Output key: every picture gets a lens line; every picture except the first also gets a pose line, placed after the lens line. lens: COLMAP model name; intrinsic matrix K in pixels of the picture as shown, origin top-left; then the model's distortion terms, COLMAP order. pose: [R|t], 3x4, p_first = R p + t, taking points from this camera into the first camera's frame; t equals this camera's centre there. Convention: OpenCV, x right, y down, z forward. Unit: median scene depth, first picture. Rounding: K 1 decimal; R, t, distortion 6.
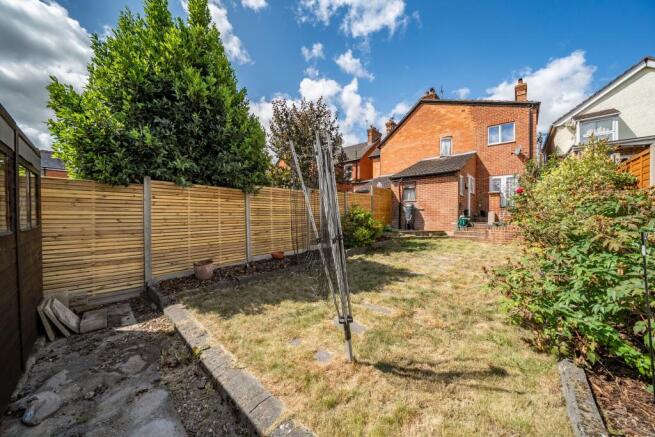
lens RADIAL K [[225.8, 0, 327.5], [0, 225.8, 218.5], [0, 0, 1]] dist [-0.022314, 0.000059]
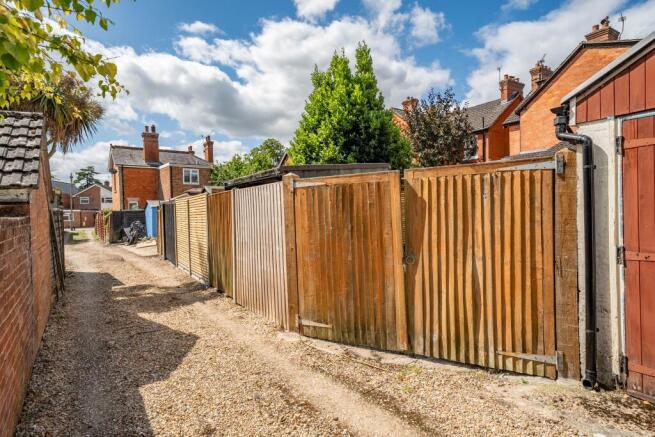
lens RADIAL K [[373.9, 0, 327.5], [0, 373.9, 218.5], [0, 0, 1]] dist [0.021386, -0.000950]
pose [[0.966665, -0.012381, -0.255743, -0.068243], [0.015955, 0.999802, 0.011907, 0.000997], [0.255545, -0.015590, 0.966671, -0.391269]]
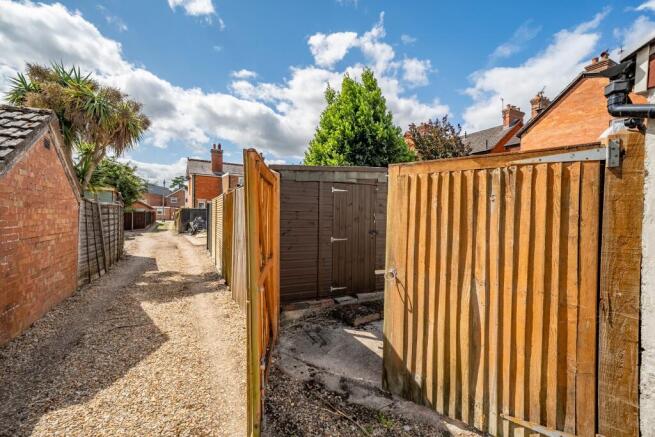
lens RADIAL K [[285.8, 0, 327.5], [0, 285.8, 218.5], [0, 0, 1]] dist [0.002540, 0.000895]
pose [[0.934278, 0.025225, -0.355652, -0.055103], [-0.024900, 0.999675, 0.005491, 0.001646], [0.355675, 0.003725, 0.934602, -0.274594]]
